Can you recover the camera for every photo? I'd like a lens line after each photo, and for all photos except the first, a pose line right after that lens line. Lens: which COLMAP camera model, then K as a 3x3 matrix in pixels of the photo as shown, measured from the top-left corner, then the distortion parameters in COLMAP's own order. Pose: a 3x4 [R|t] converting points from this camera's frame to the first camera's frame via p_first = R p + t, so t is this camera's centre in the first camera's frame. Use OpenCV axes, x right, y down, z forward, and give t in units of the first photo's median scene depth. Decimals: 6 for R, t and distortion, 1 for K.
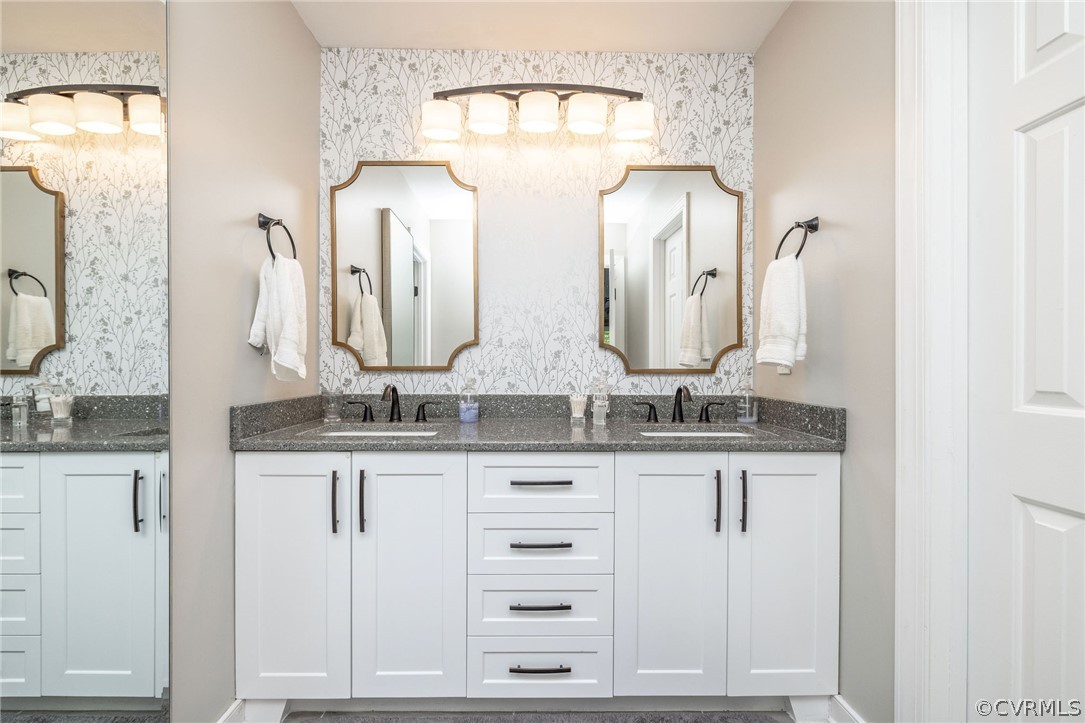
lens RADIAL K [[467.9, 0, 539.0], [0, 467.9, 366.2], [0, 0, 1]] dist [-0.003735, 0.000729]
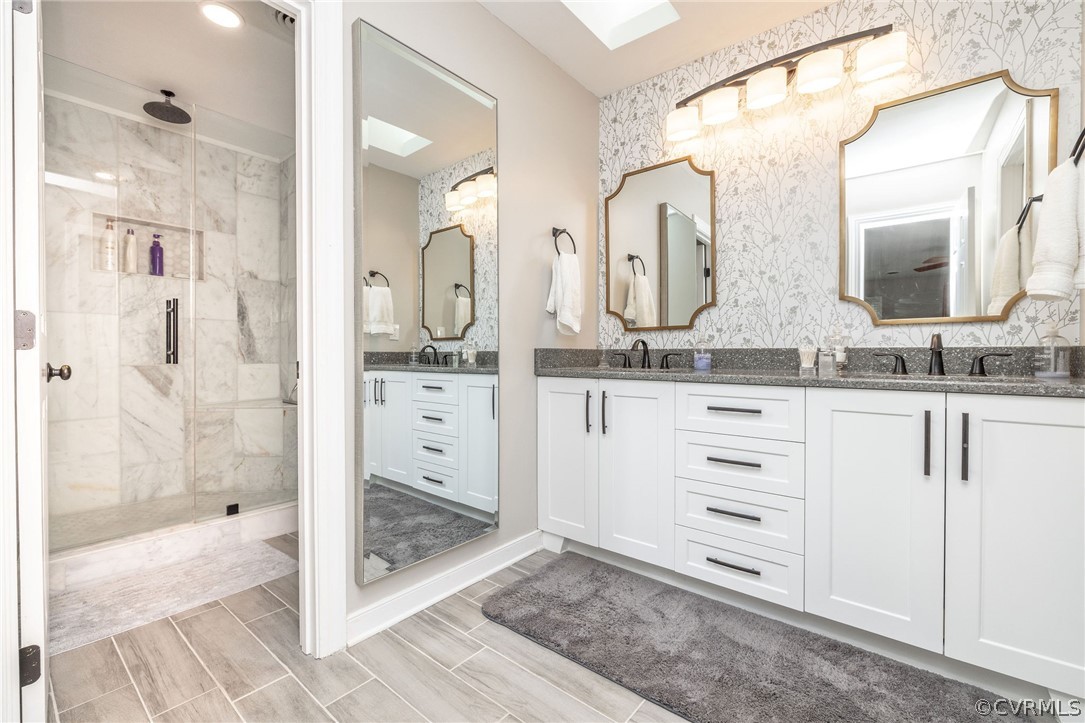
lens RADIAL K [[467.9, 0, 540.9], [0, 467.9, 358.9], [0, 0, 1]] dist [-0.003735, 0.000729]
pose [[0.764310, -0.000088, -0.644849, 0.294313], [0.001358, 0.999998, 0.001474, 0.085354], [0.644848, -0.002002, 0.764308, -0.172561]]
